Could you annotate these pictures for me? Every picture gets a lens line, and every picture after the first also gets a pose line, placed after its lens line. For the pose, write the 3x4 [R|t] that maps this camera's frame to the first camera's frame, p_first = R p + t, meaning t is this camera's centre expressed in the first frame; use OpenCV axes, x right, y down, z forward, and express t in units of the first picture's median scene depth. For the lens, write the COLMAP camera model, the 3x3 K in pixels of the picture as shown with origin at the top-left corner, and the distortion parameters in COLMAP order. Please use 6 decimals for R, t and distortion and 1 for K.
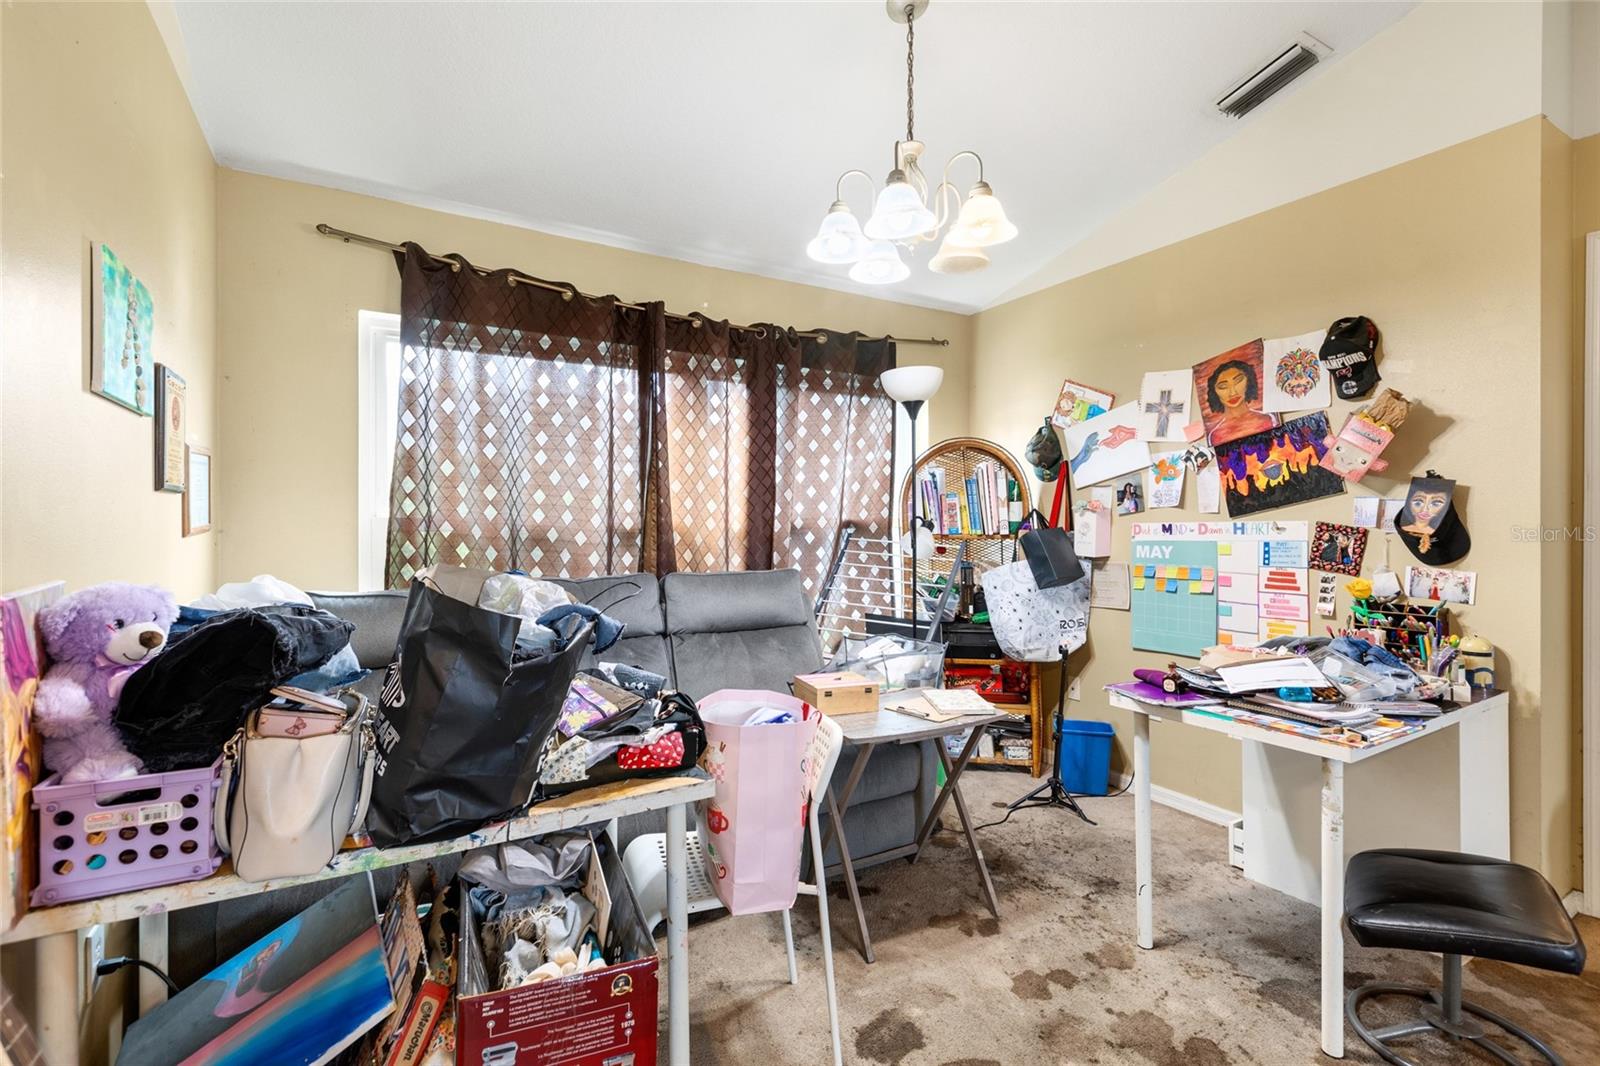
lens RADIAL K [[720.9, 0, 806.7], [0, 720.9, 520.5], [0, 0, 1]] dist [0.002111, 0.000653]
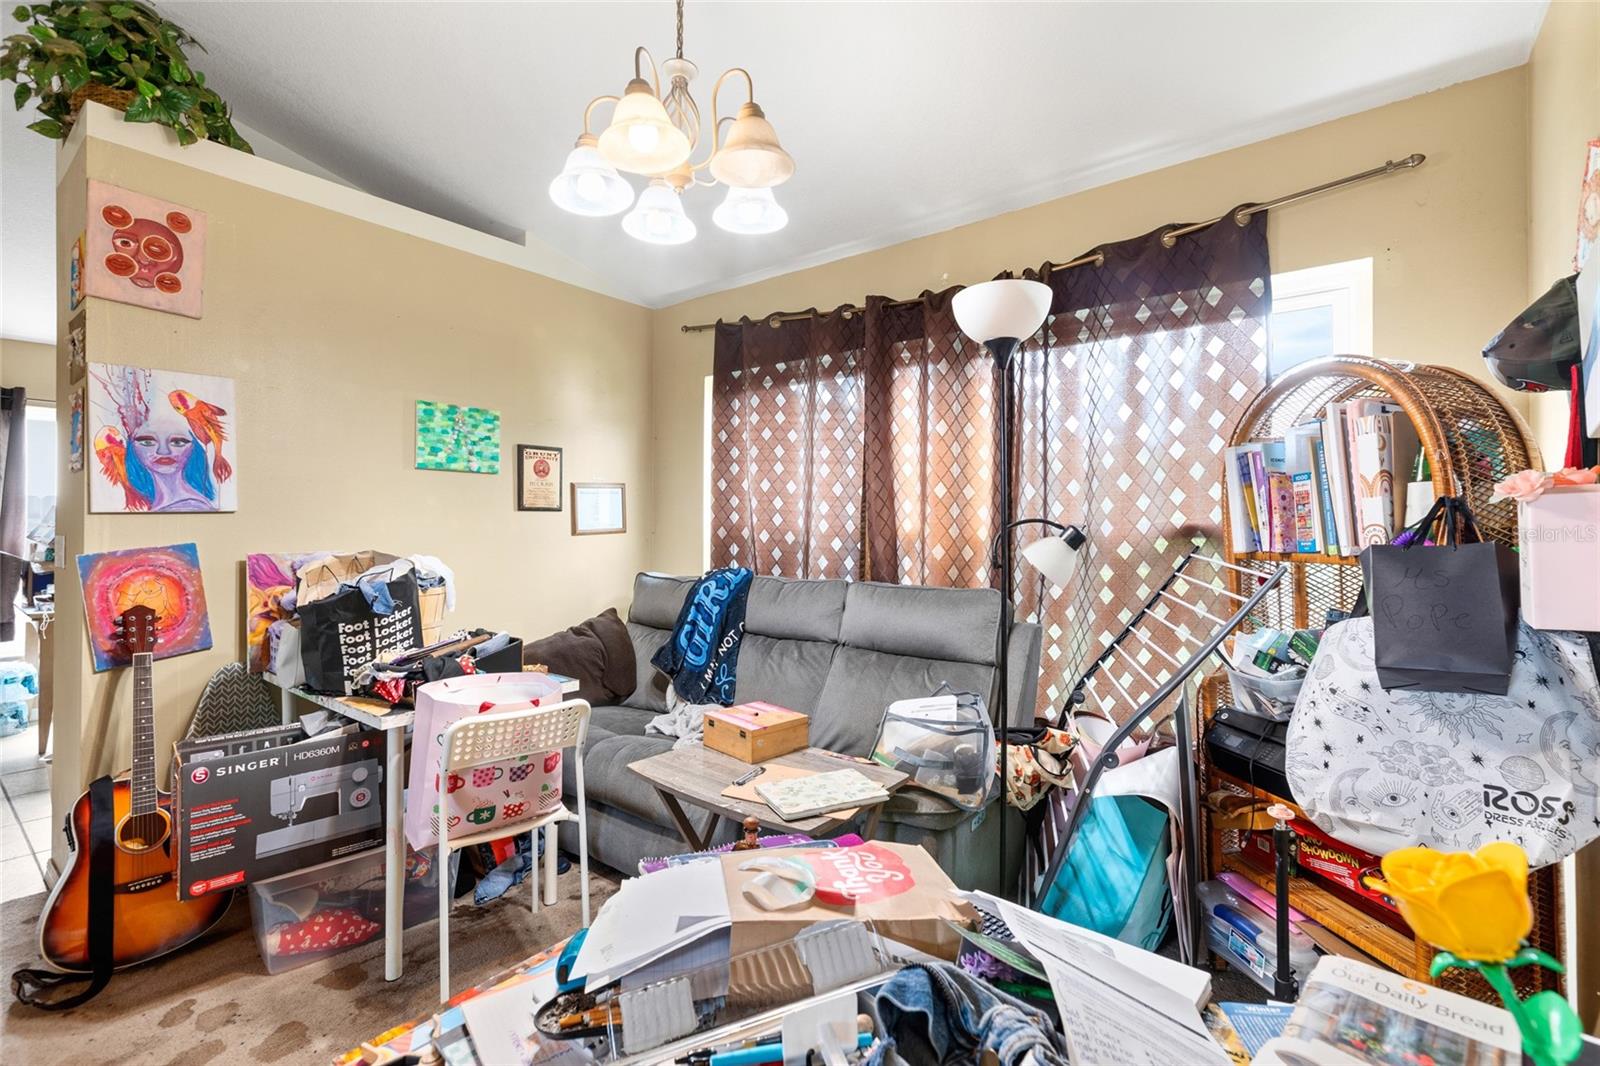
lens RADIAL K [[720.9, 0, 792.3], [0, 720.9, 523.1], [0, 0, 1]] dist [0.002111, 0.000653]
pose [[0.350508, -0.005260, -0.936545, 0.766869], [-0.002567, 0.999975, -0.006577, 0.003080], [0.936556, 0.004709, 0.350486, 0.673771]]
